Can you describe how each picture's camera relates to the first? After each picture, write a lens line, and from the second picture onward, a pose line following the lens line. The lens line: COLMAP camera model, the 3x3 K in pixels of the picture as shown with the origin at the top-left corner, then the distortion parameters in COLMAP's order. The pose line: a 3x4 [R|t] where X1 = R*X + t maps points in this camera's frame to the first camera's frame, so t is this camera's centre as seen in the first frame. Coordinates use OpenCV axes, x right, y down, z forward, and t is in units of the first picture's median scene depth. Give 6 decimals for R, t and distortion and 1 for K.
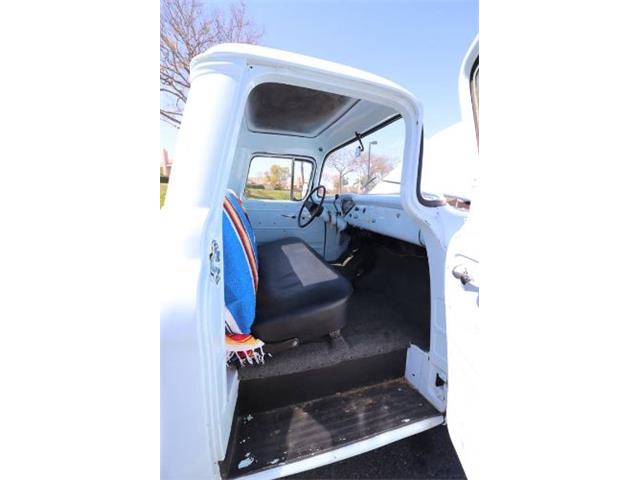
lens RADIAL K [[223.9, 0, 325.0], [0, 223.9, 246.7], [0, 0, 1]] dist [-0.024618, -0.000043]
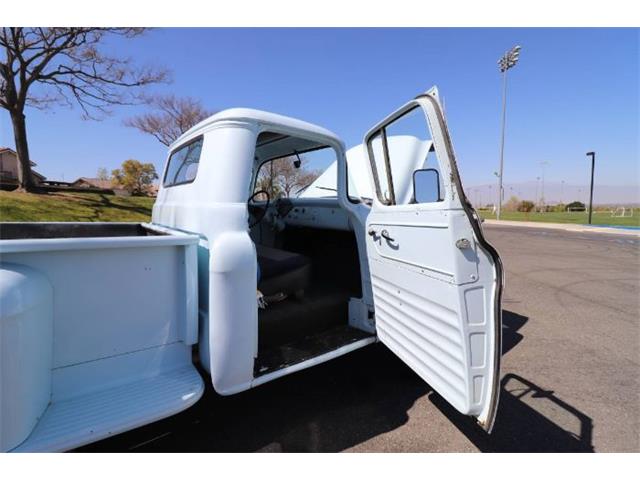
lens RADIAL K [[392.3, 0, 319.6], [0, 392.3, 256.9], [0, 0, 1]] dist [-0.016696, -0.000541]
pose [[0.923938, -0.051815, 0.379018, -0.809716], [0.090336, 0.992315, -0.084557, 0.393384], [-0.371724, 0.112365, 0.921518, -1.414041]]
